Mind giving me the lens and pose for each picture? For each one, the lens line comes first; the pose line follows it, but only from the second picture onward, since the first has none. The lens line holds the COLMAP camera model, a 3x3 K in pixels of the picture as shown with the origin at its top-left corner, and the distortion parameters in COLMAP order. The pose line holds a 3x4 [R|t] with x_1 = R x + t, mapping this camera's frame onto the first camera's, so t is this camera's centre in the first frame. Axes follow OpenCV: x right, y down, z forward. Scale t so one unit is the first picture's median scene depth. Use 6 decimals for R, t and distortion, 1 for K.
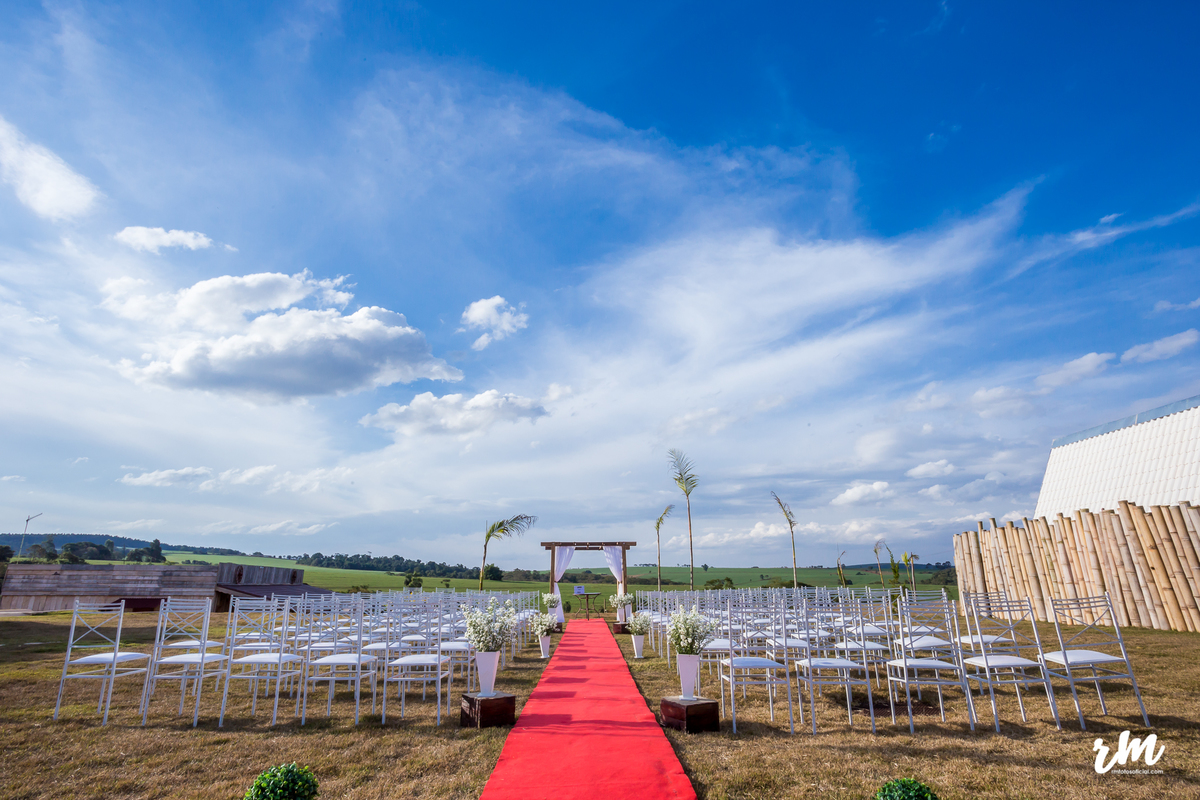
lens RADIAL K [[576.7, 0, 596.6], [0, 576.7, 401.4], [0, 0, 1]] dist [-0.025500, 0.001543]
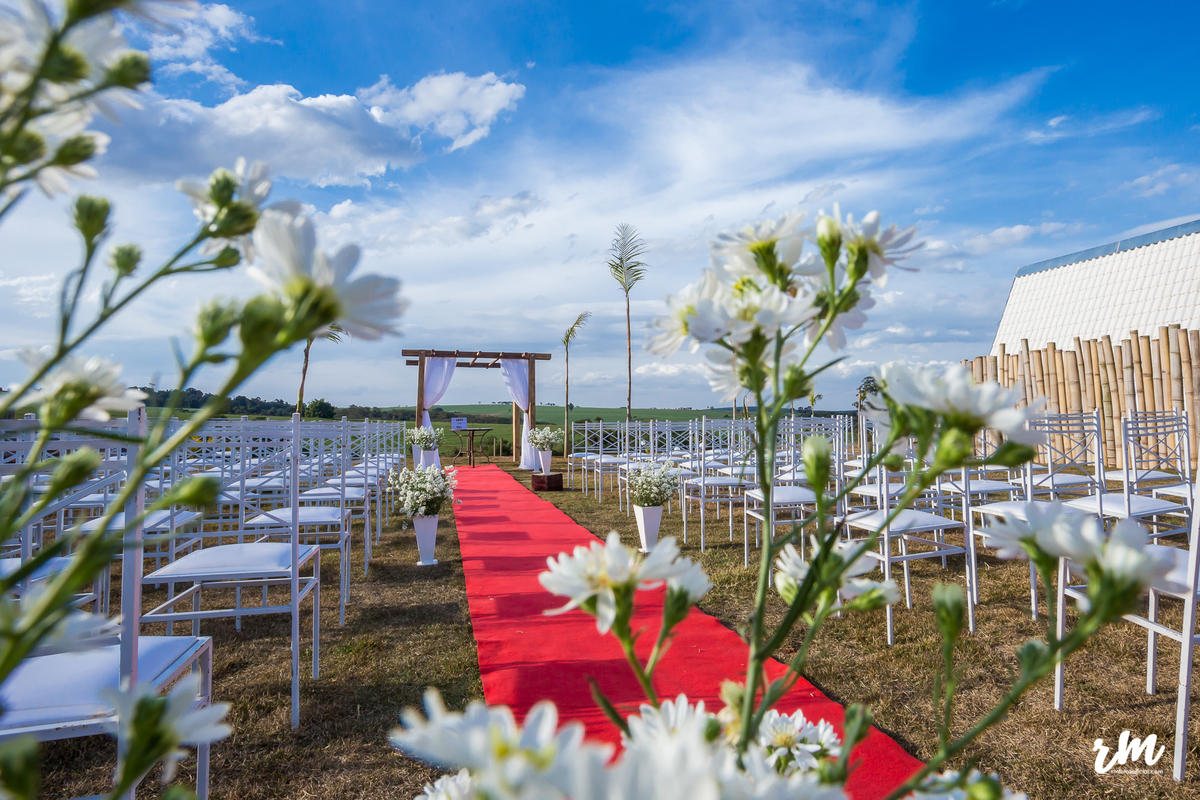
lens RADIAL K [[576.7, 0, 599.4], [0, 576.7, 399.0], [0, 0, 1]] dist [-0.025500, 0.001543]
pose [[0.961744, 0.018748, 0.273307, -0.059196], [-0.088102, 0.965823, 0.243771, 0.127112], [-0.259396, -0.258524, 0.930526, 0.353501]]
